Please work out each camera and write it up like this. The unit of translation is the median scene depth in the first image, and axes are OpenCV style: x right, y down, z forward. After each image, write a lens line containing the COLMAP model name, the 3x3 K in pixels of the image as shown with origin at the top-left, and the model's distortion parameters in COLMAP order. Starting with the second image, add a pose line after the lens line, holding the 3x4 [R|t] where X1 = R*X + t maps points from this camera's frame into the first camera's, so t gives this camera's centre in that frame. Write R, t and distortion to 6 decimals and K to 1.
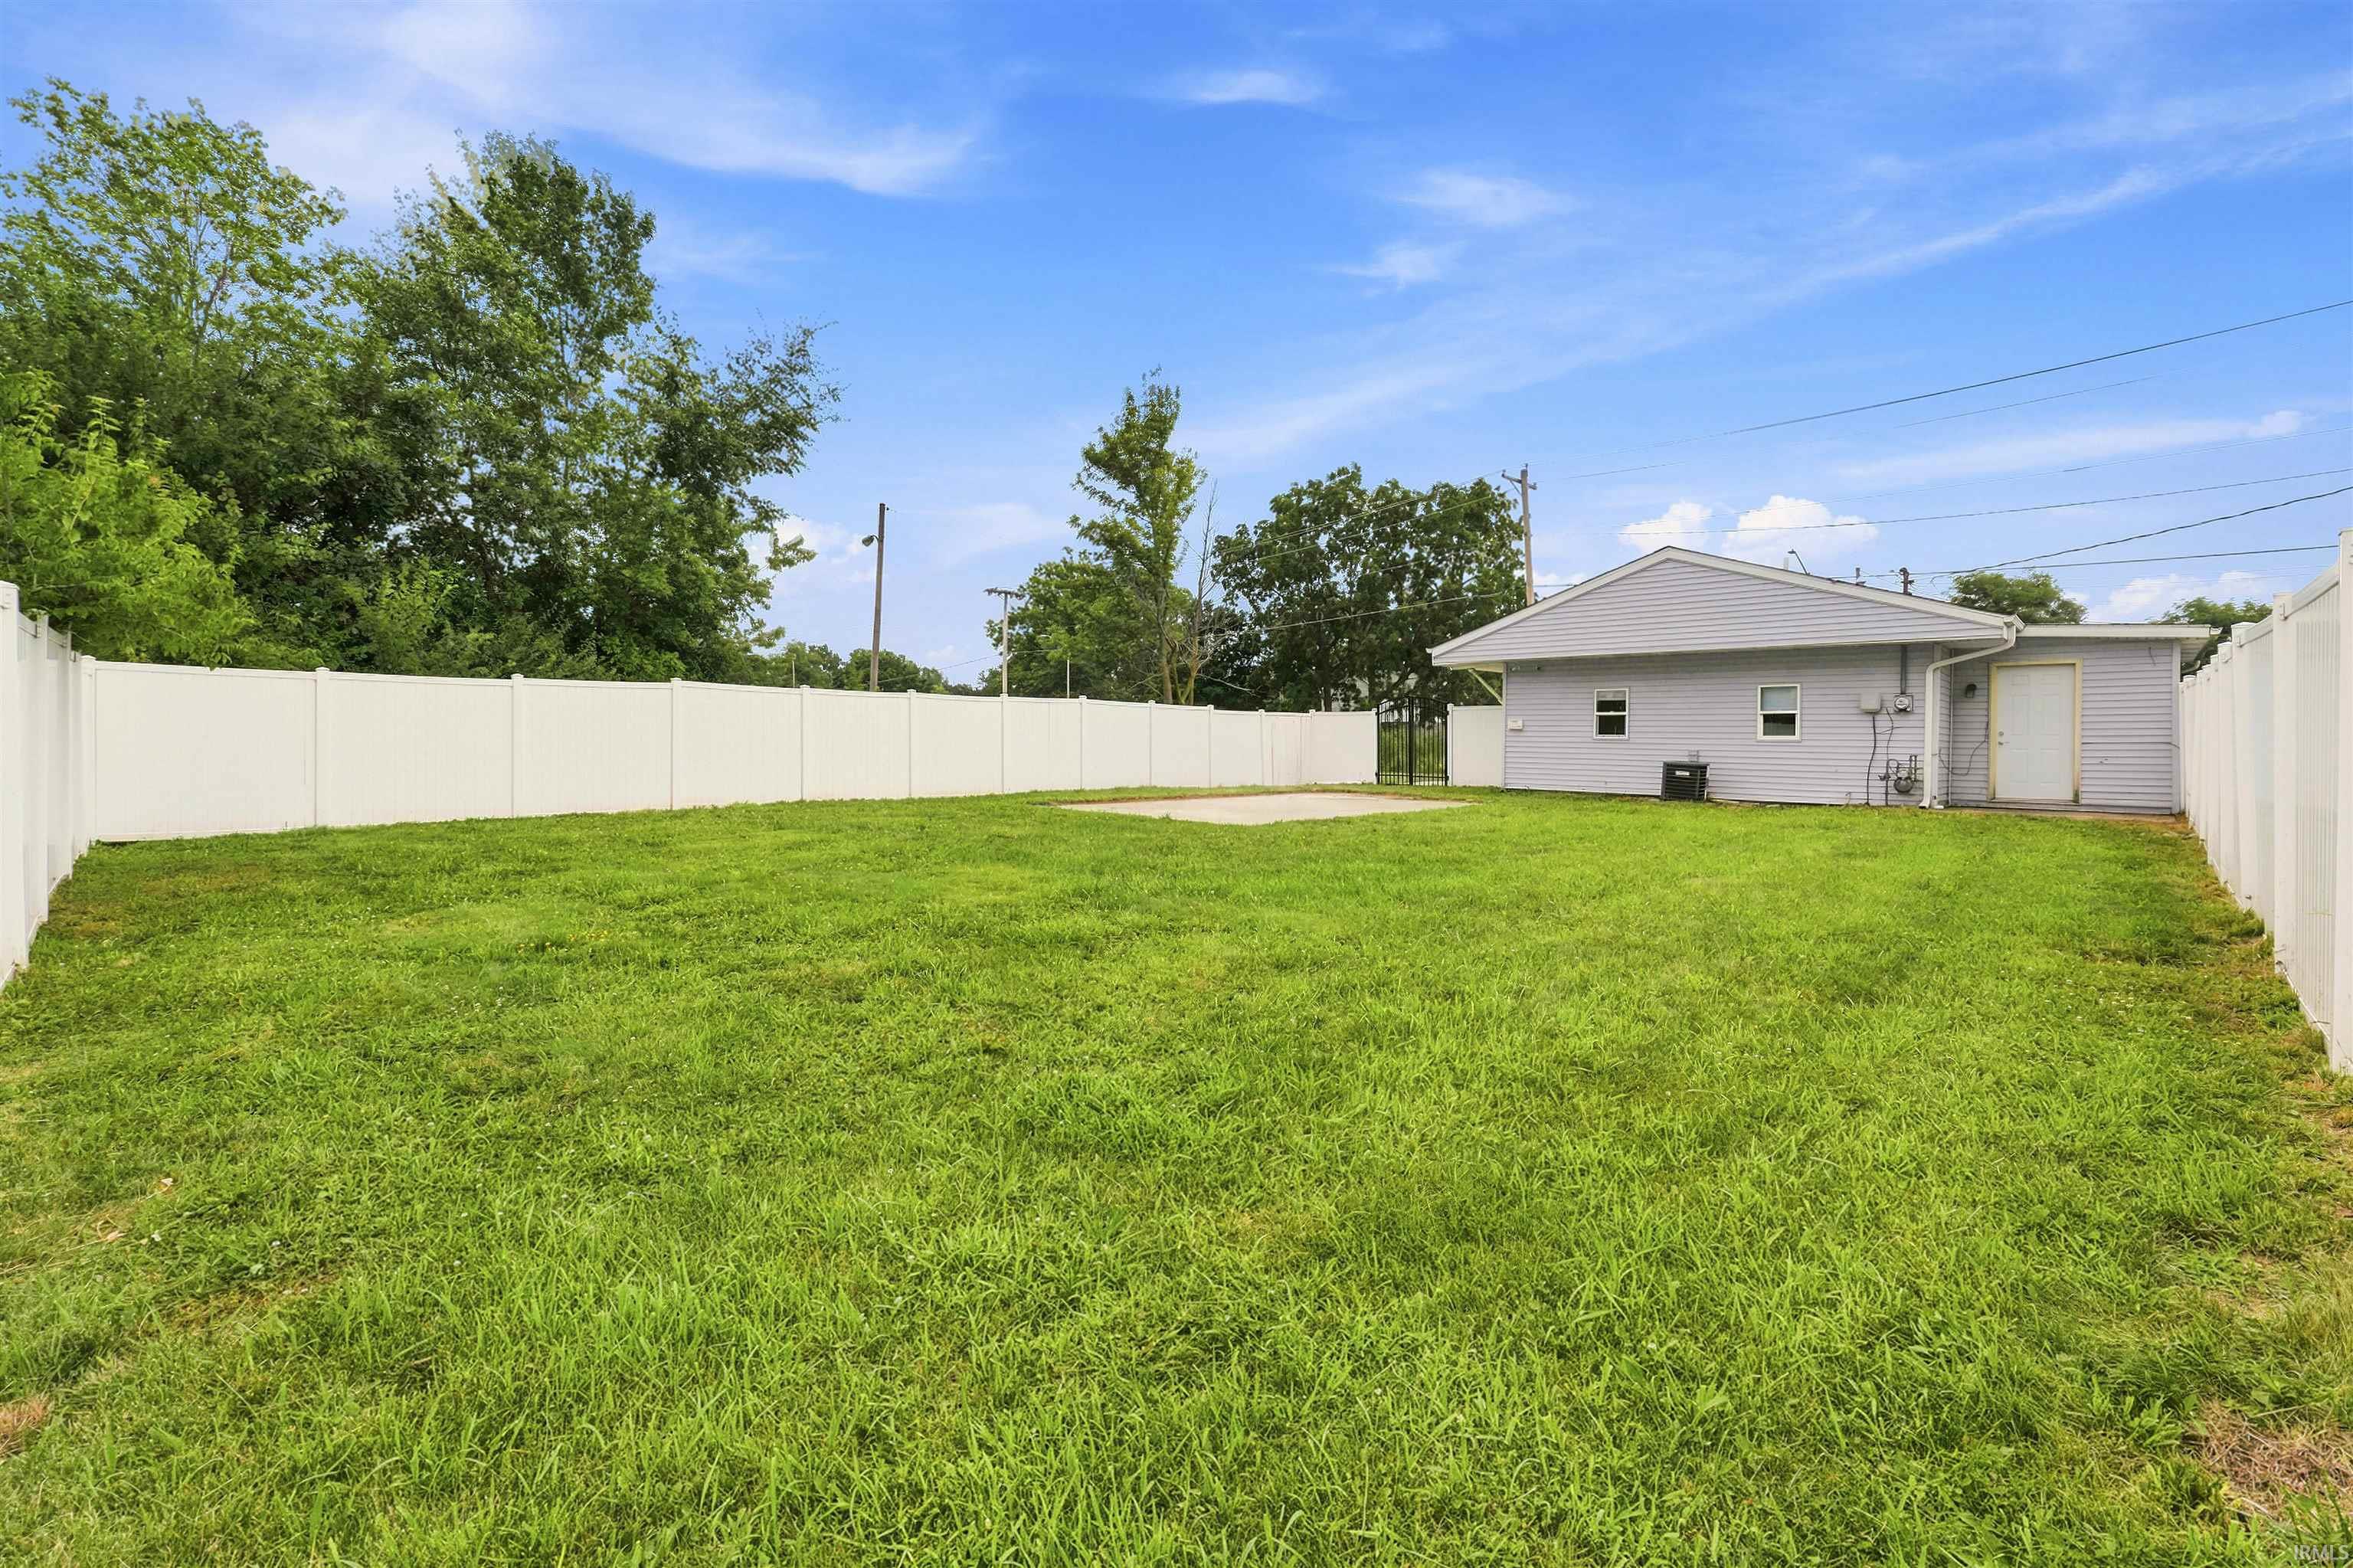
lens RADIAL K [[985.0, 0, 1188.9], [0, 985.0, 759.2], [0, 0, 1]] dist [0.001802, 0.000252]
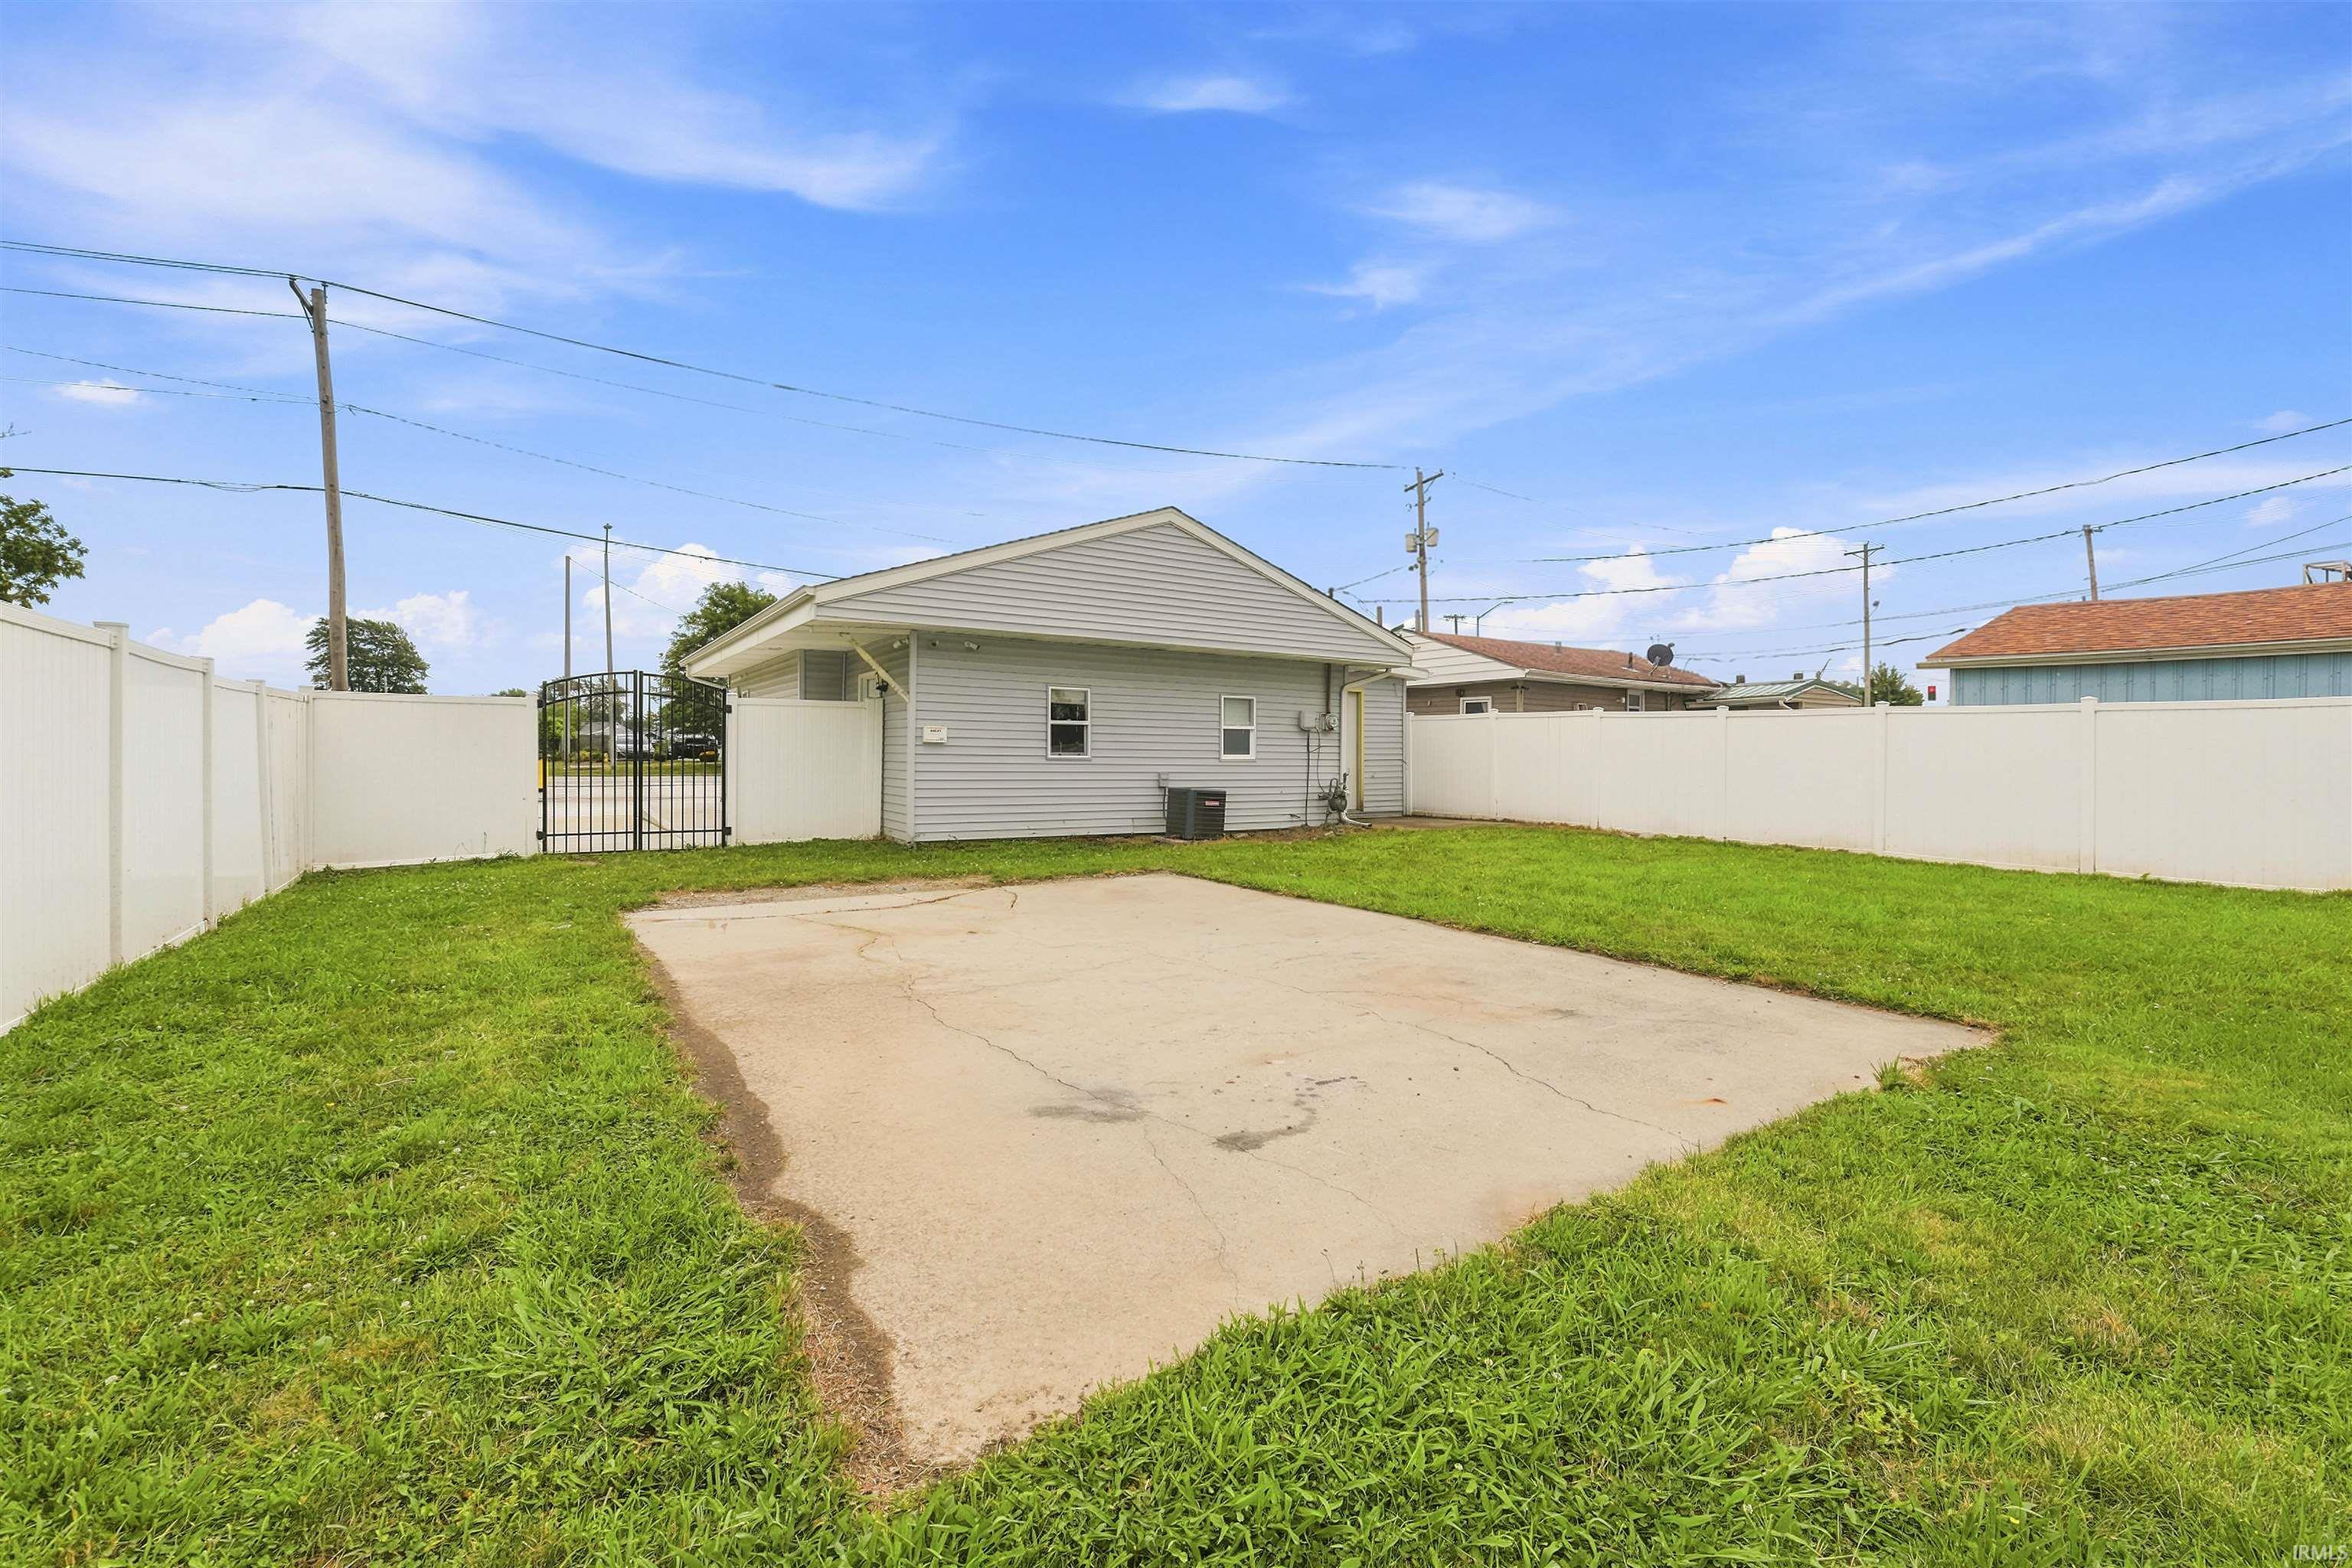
lens RADIAL K [[974.4, 0, 1169.0], [0, 974.4, 777.7], [0, 0, 1]] dist [-0.008618, 0.000033]
pose [[0.227685, -0.032888, 0.973179, -0.222029], [0.011987, 0.999448, 0.030971, -0.025513], [-0.973661, 0.004614, 0.227954, 0.718900]]
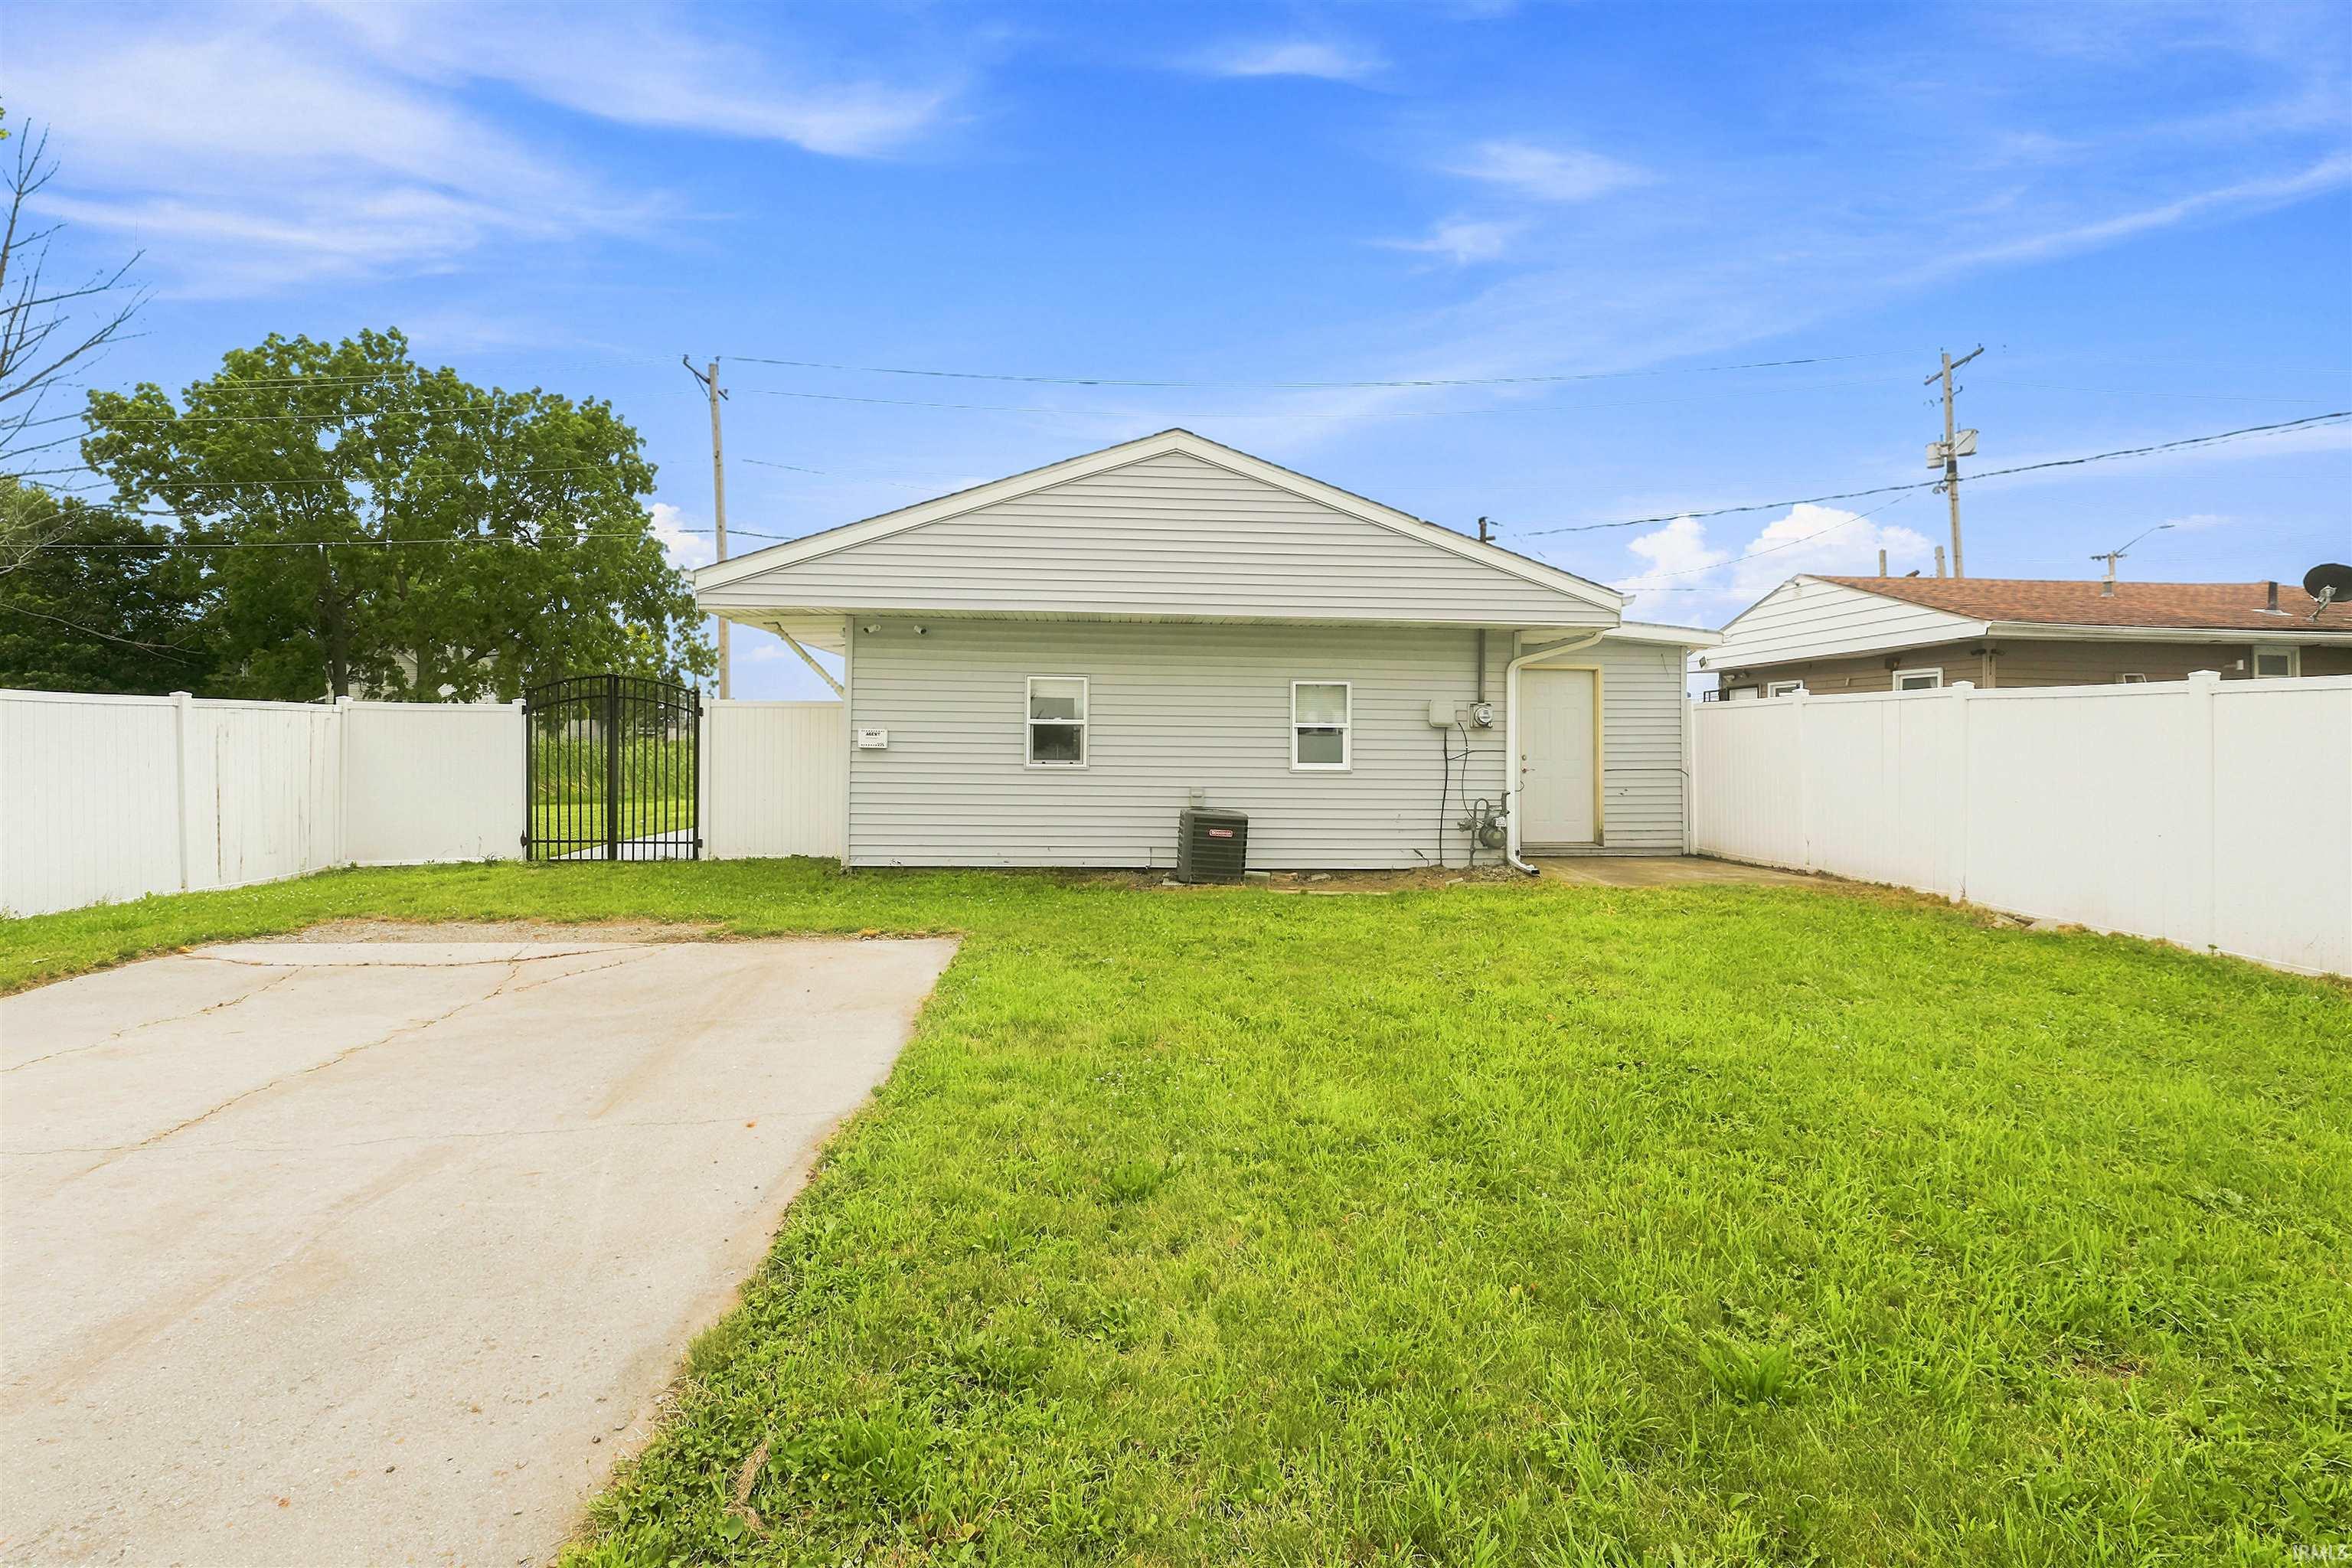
lens RADIAL K [[995.2, 0, 1170.1], [0, 995.2, 749.5], [0, 0, 1]] dist [-0.000137, 0.000437]
pose [[0.667579, -0.009001, 0.744485, 0.051556], [0.012129, 0.999926, 0.001213, -0.028426], [-0.744440, 0.008220, 0.667638, 0.540668]]
